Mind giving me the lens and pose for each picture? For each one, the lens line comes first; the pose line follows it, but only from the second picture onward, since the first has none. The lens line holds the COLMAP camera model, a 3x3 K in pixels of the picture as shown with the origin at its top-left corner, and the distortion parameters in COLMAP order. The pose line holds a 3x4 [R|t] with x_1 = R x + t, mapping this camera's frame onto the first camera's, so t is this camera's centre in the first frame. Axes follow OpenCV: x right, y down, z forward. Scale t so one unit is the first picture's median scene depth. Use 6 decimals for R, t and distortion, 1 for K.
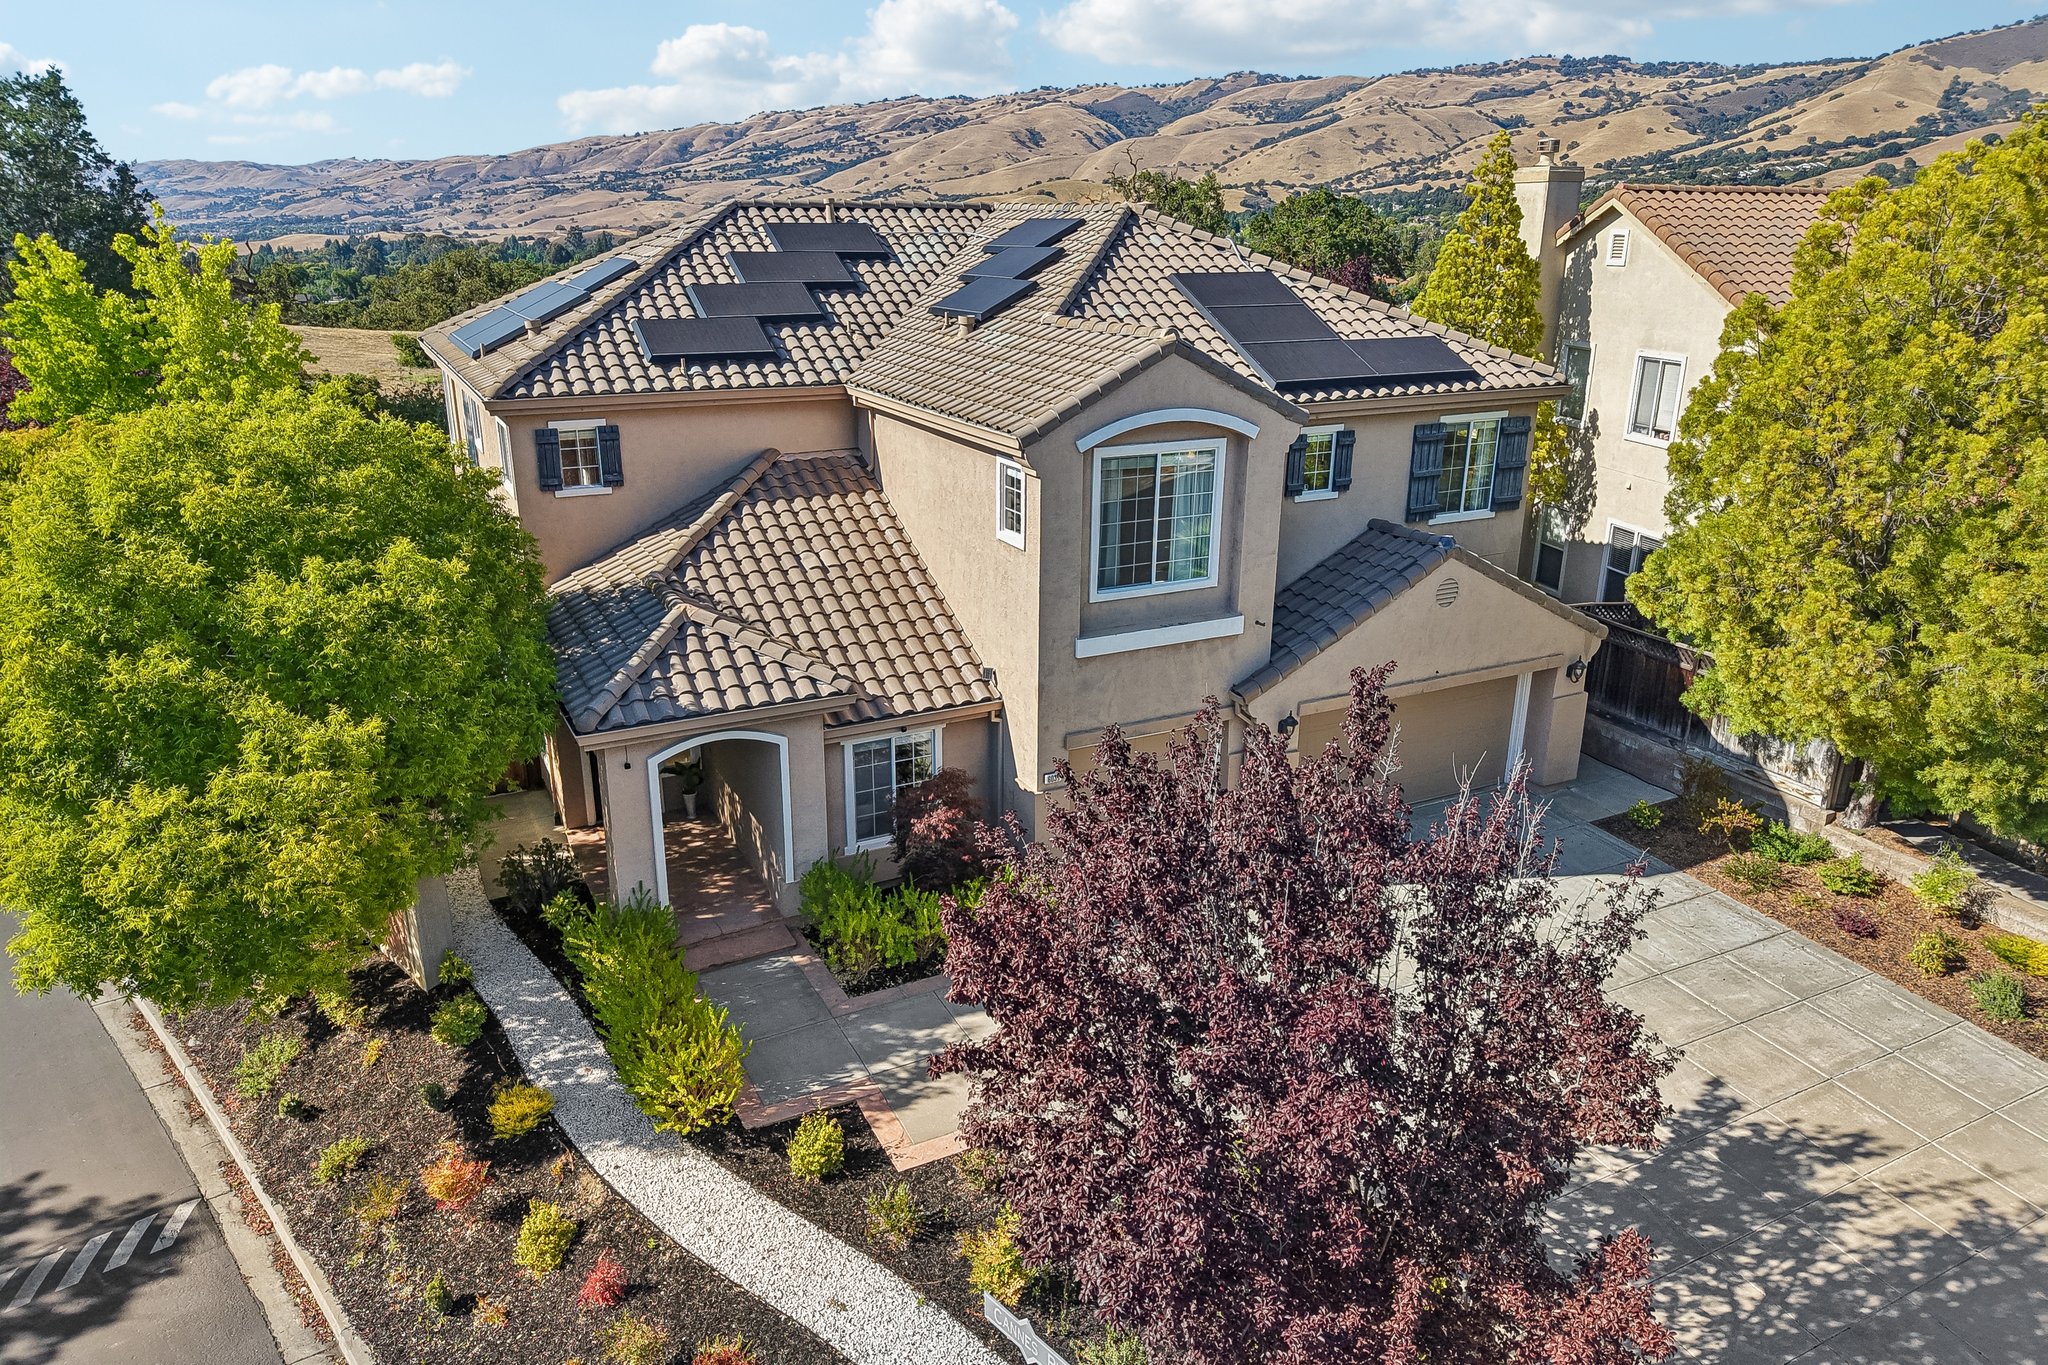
lens RADIAL K [[1366.9, 0, 1024.9], [0, 1366.9, 692.2], [0, 0, 1]] dist [0.007714, 0.000425]
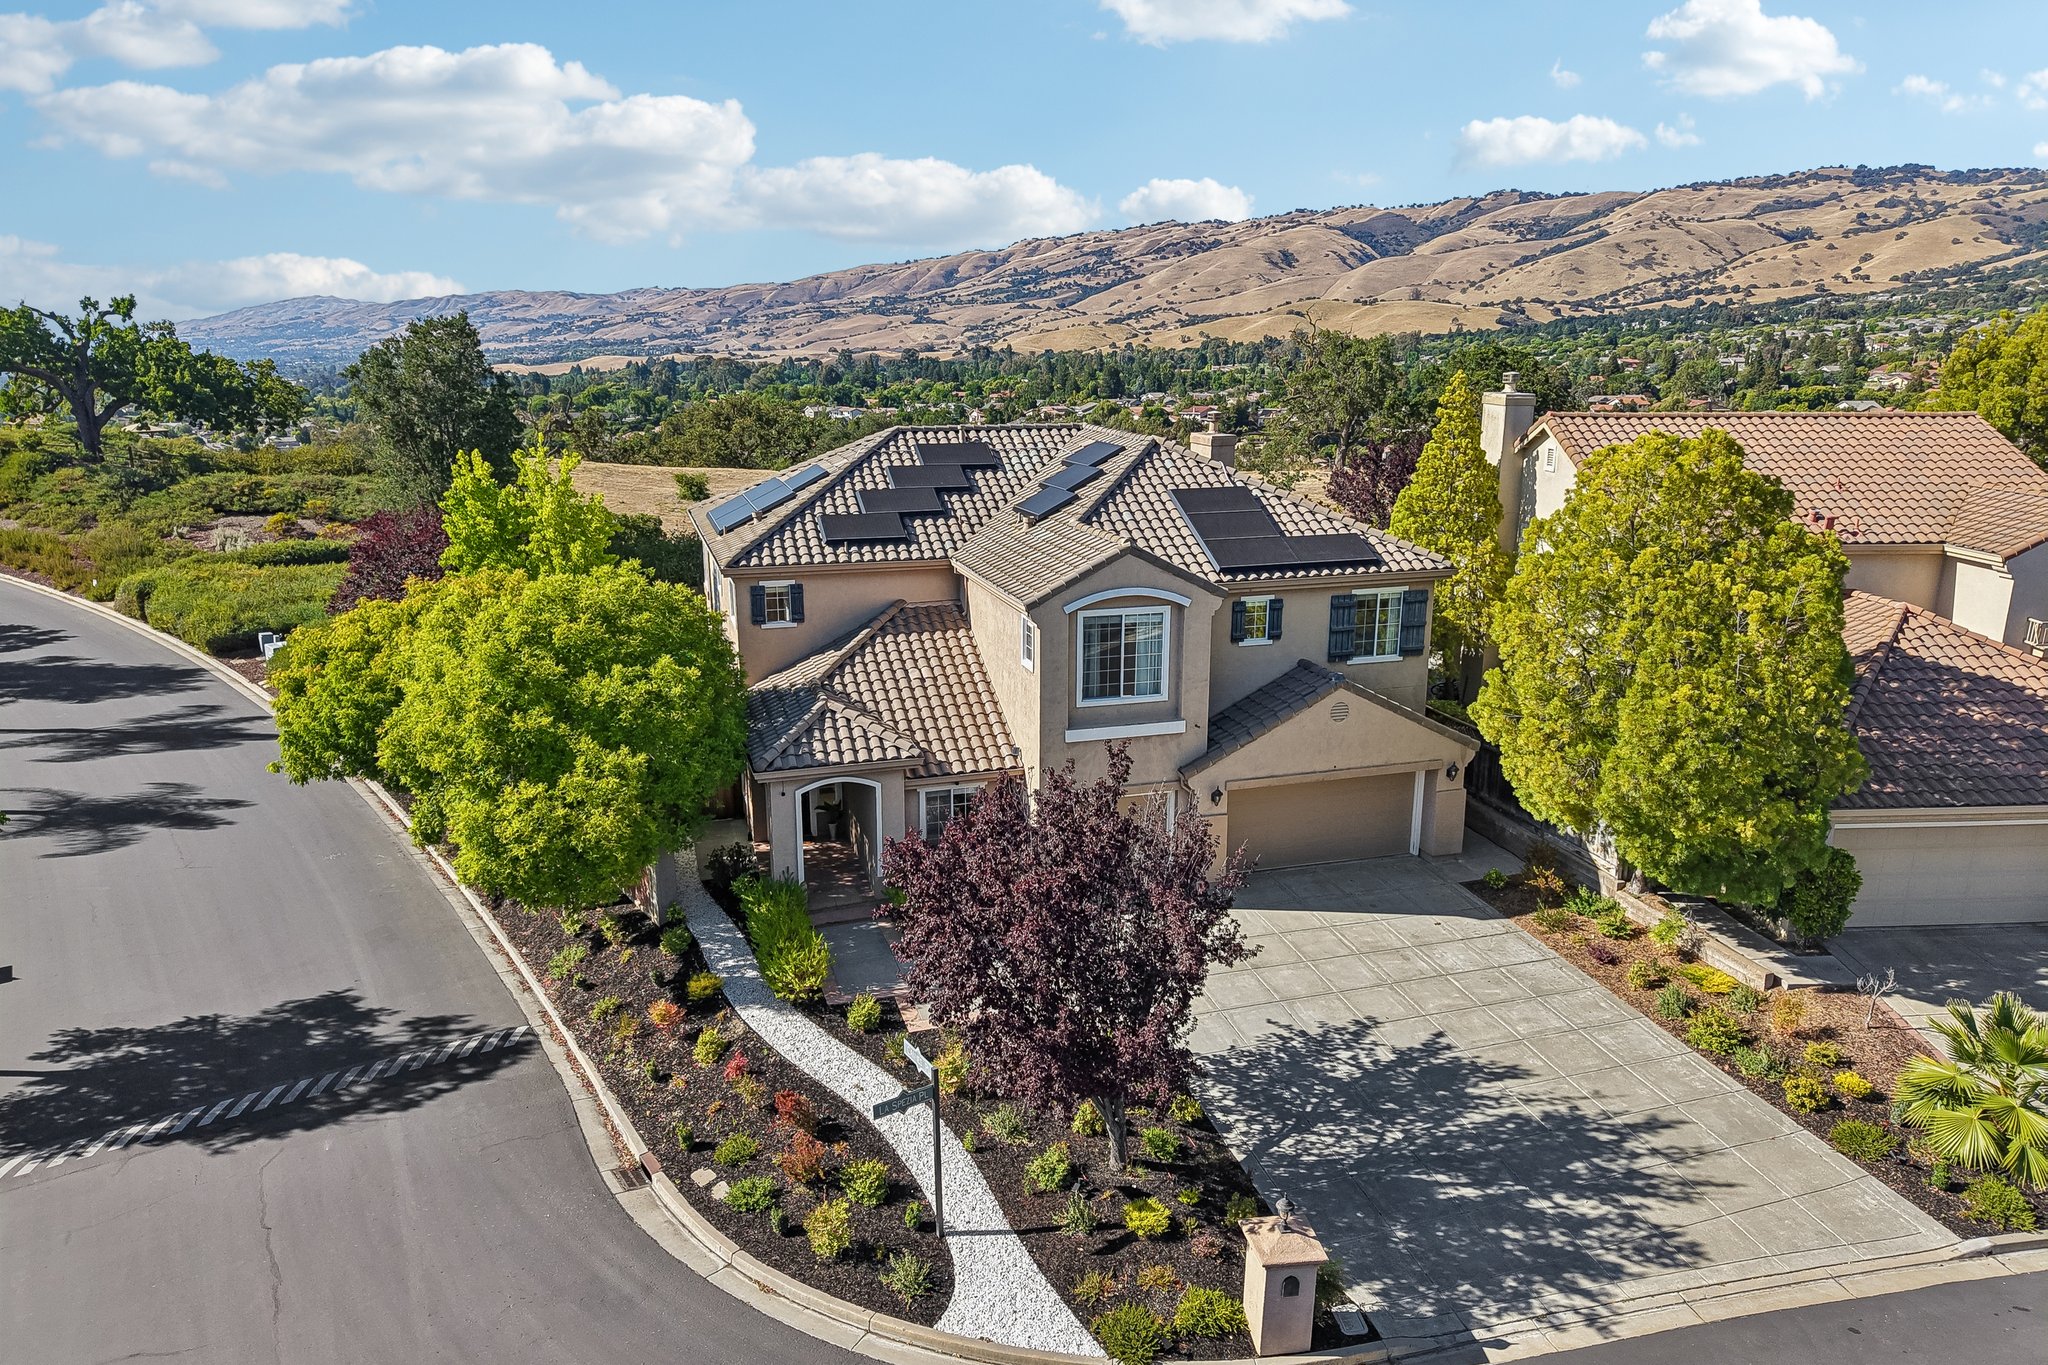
lens RADIAL K [[1367.3, 0, 1024.9], [0, 1367.3, 683.8], [0, 0, 1]] dist [0.019326, -0.012289]
pose [[0.984579, 0.037003, -0.170982, 0.261798], [-0.051422, 0.995412, -0.080684, 0.037262], [0.167212, 0.088232, 0.981965, -0.558297]]
